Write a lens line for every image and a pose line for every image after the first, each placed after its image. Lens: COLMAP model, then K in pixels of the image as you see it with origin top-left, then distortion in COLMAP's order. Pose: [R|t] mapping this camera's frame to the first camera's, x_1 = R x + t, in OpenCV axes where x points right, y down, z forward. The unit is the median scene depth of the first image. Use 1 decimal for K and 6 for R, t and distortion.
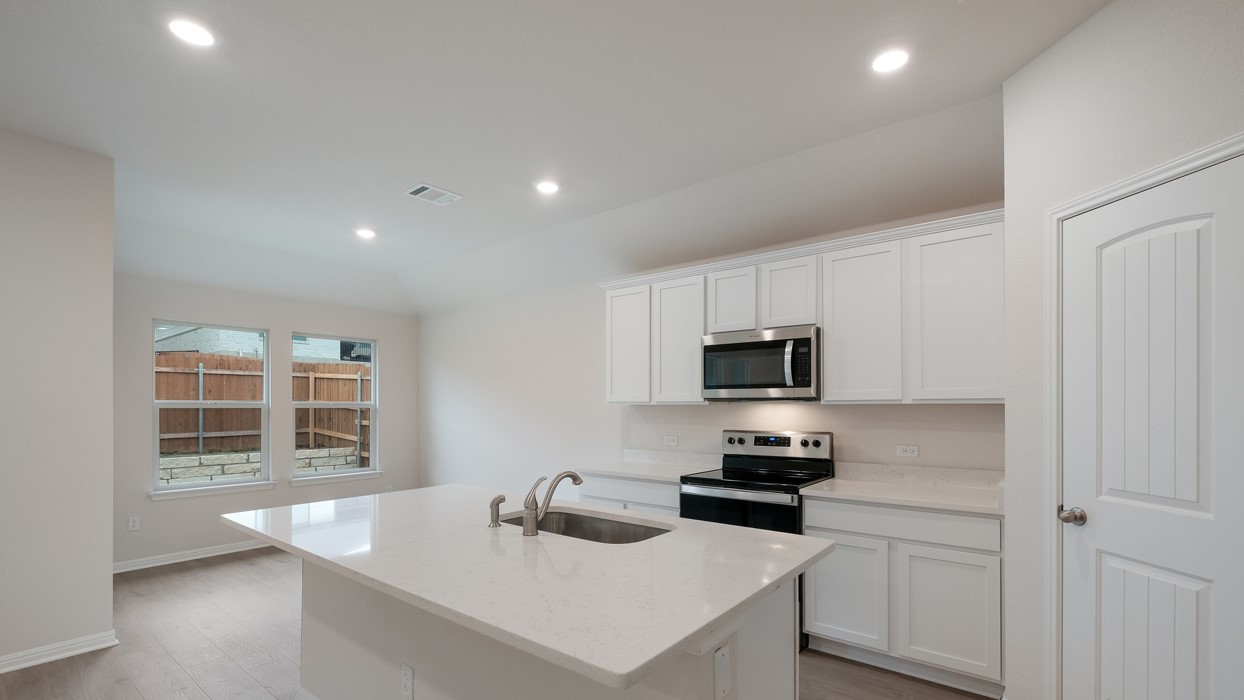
lens RADIAL K [[546.6, 0, 619.5], [0, 546.6, 404.6], [0, 0, 1]] dist [0.010722, -0.000548]
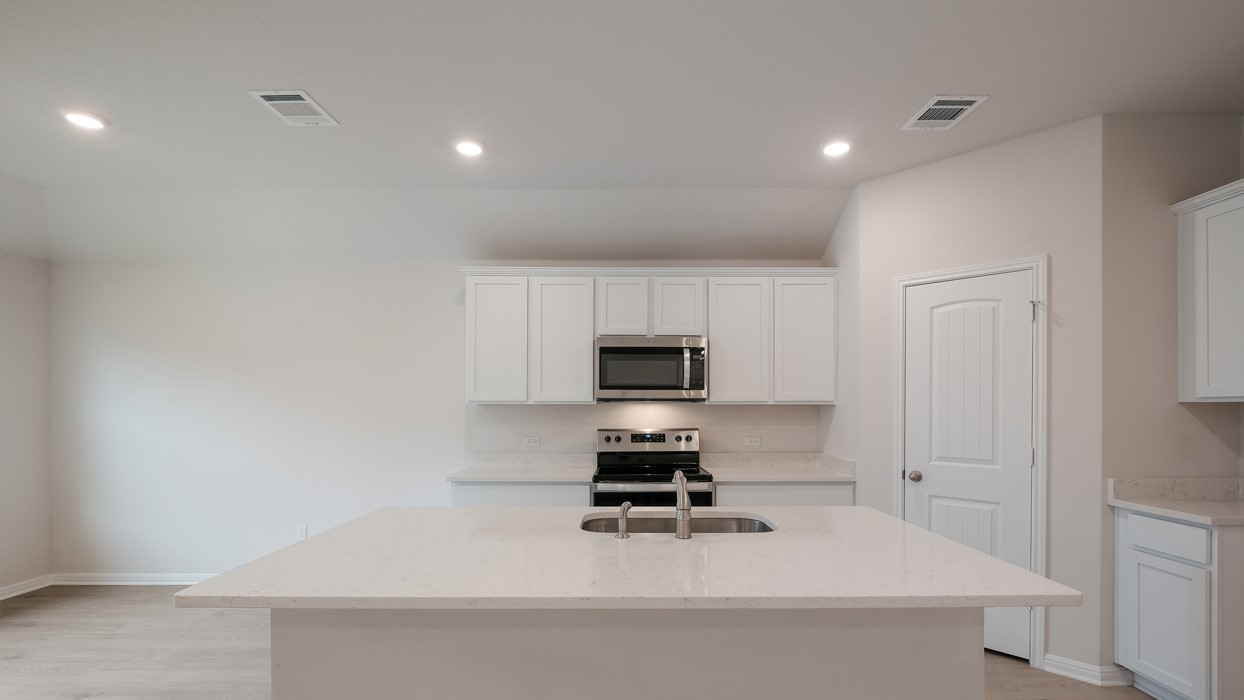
lens RADIAL K [[544.1, 0, 630.5], [0, 544.1, 407.1], [0, 0, 1]] dist [-0.001621, 0.000776]
pose [[0.777366, 0.002562, 0.629043, -0.493147], [-0.003796, 0.999993, 0.000619, 0.004695], [-0.629037, -0.002869, 0.777370, 0.191408]]
